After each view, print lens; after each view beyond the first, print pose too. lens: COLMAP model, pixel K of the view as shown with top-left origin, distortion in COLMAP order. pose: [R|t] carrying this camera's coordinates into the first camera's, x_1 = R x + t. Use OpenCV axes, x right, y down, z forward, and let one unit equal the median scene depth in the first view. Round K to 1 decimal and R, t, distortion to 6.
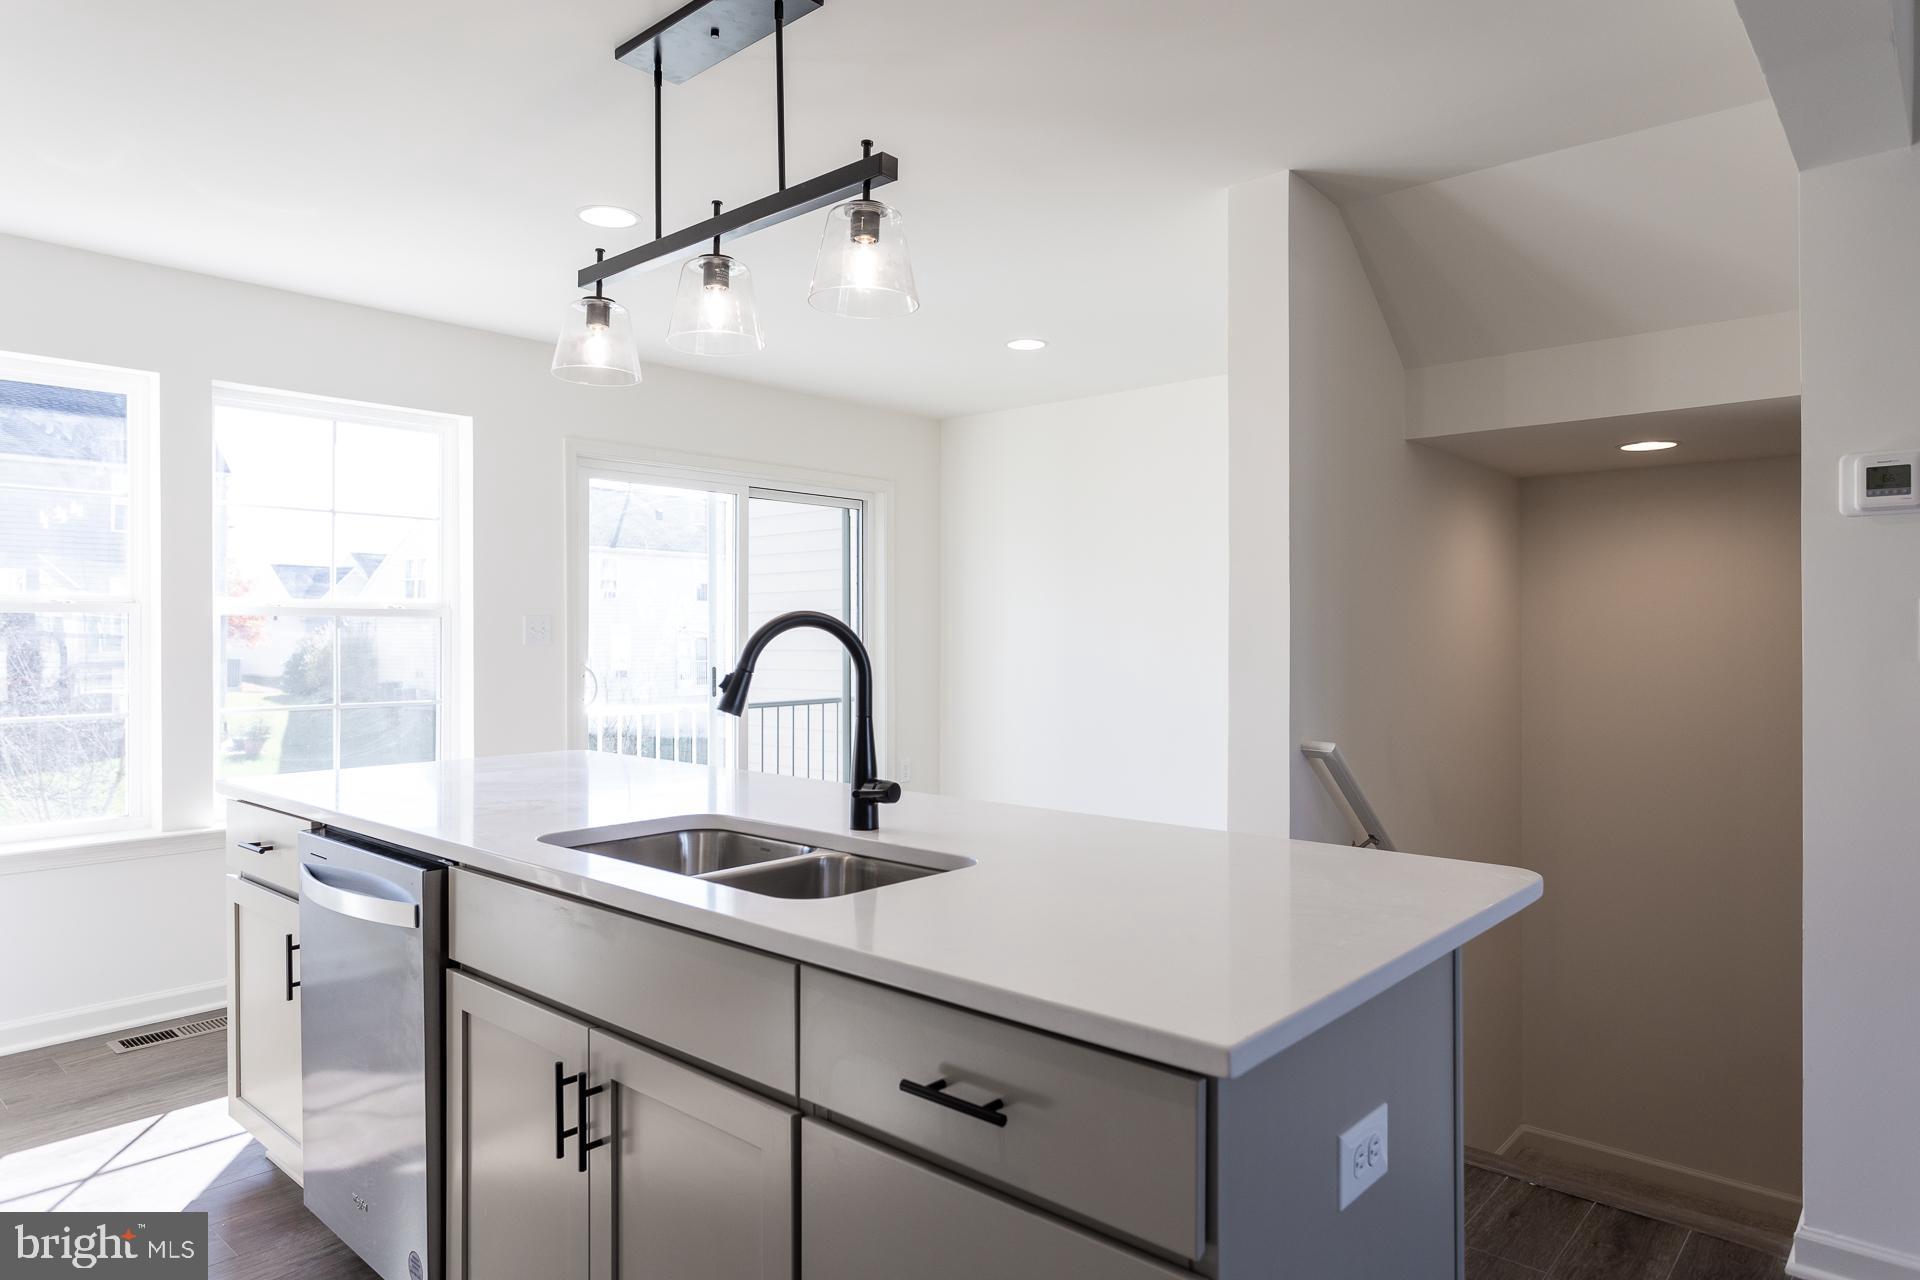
lens RADIAL K [[1168.7, 0, 913.2], [0, 1168.7, 636.1], [0, 0, 1]] dist [0.002787, 0.001138]
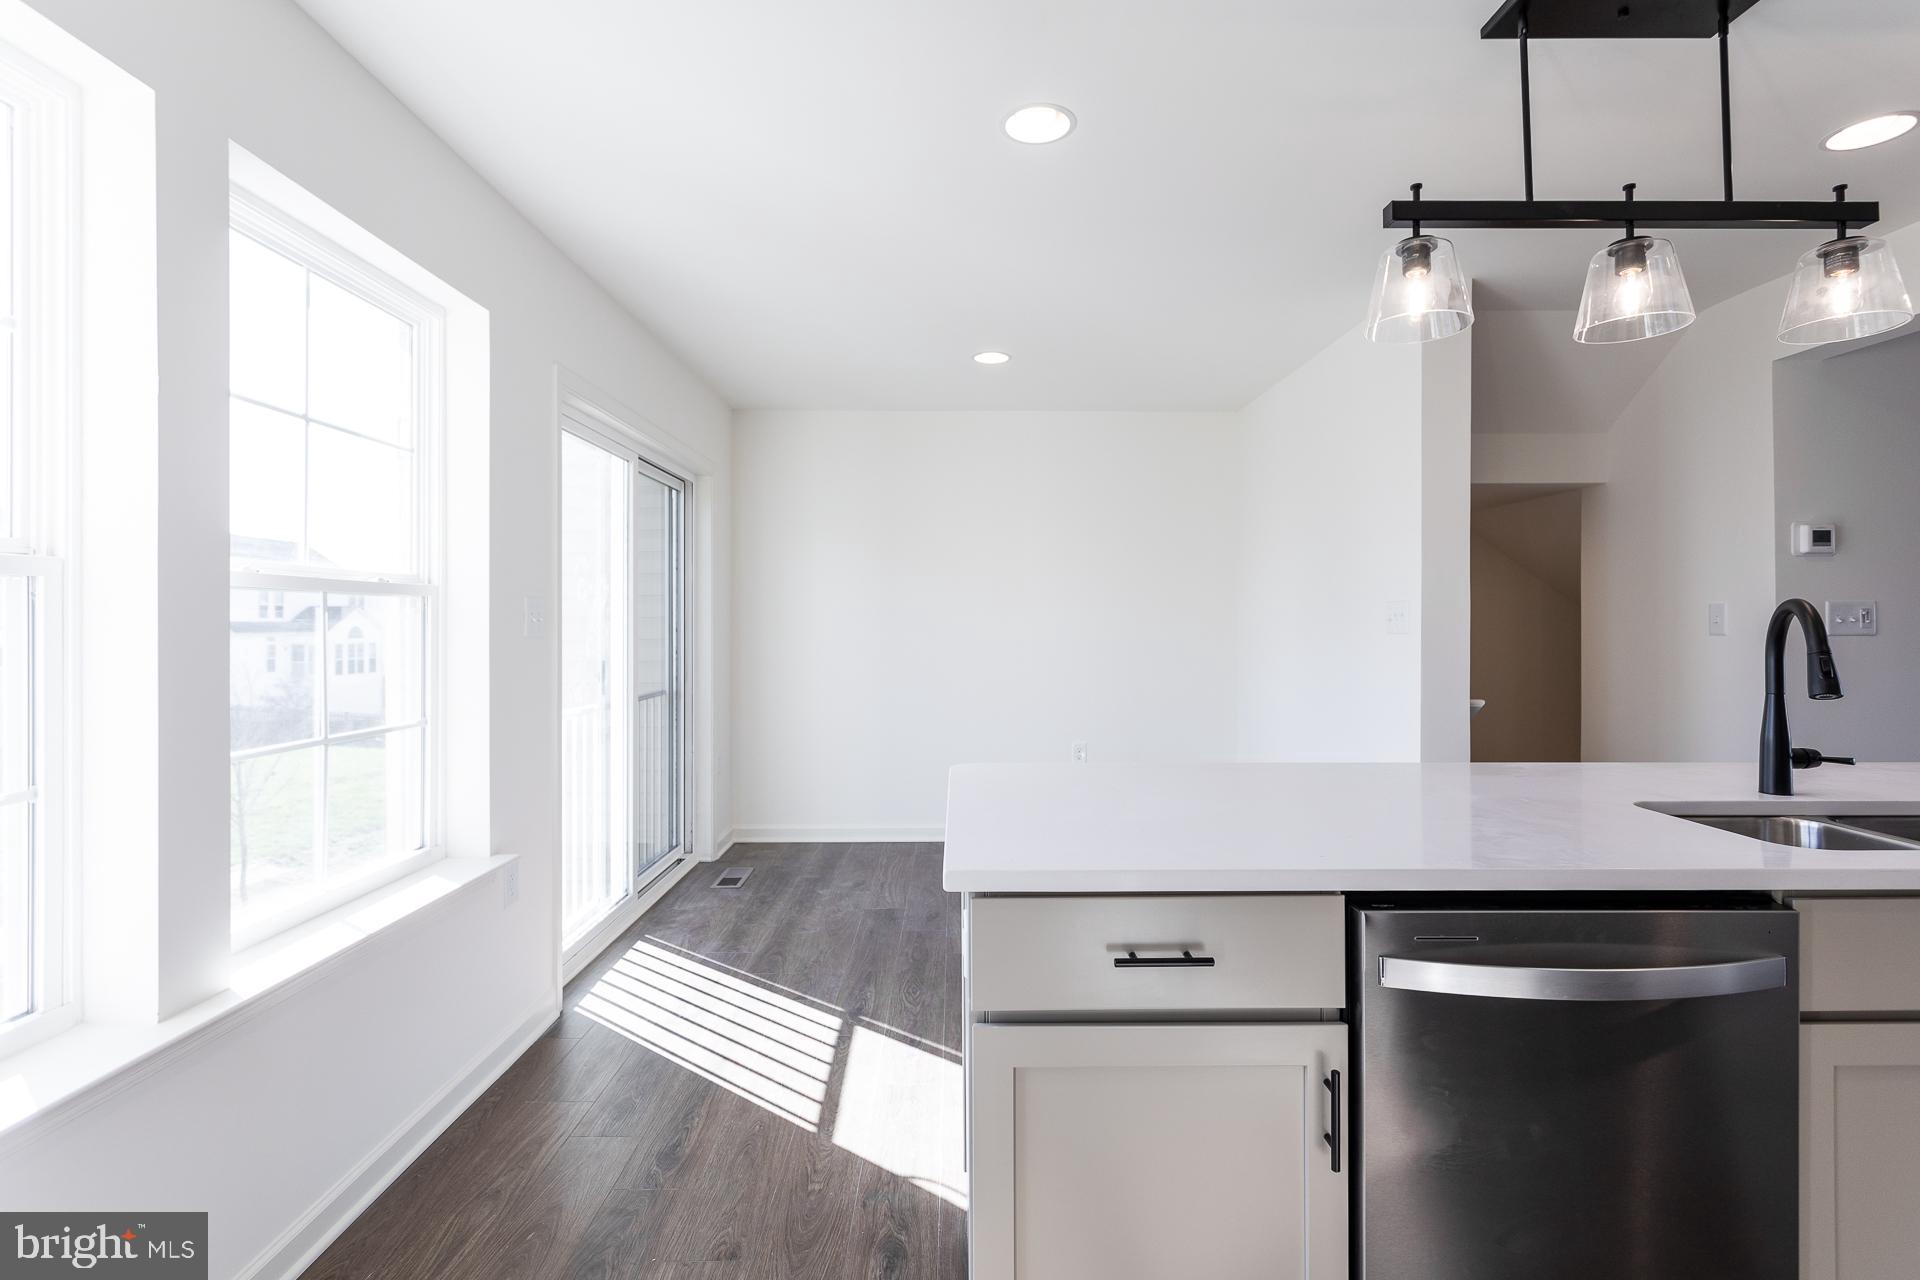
lens RADIAL K [[949.6, 0, 958.1], [0, 949.6, 618.1], [0, 0, 1]] dist [-0.016804, 0.000514]
pose [[0.735732, 0.003094, 0.677265, -1.149345], [0.001200, 0.999982, -0.005872, 0.001307], [-0.677271, 0.005133, 0.735715, 0.818721]]
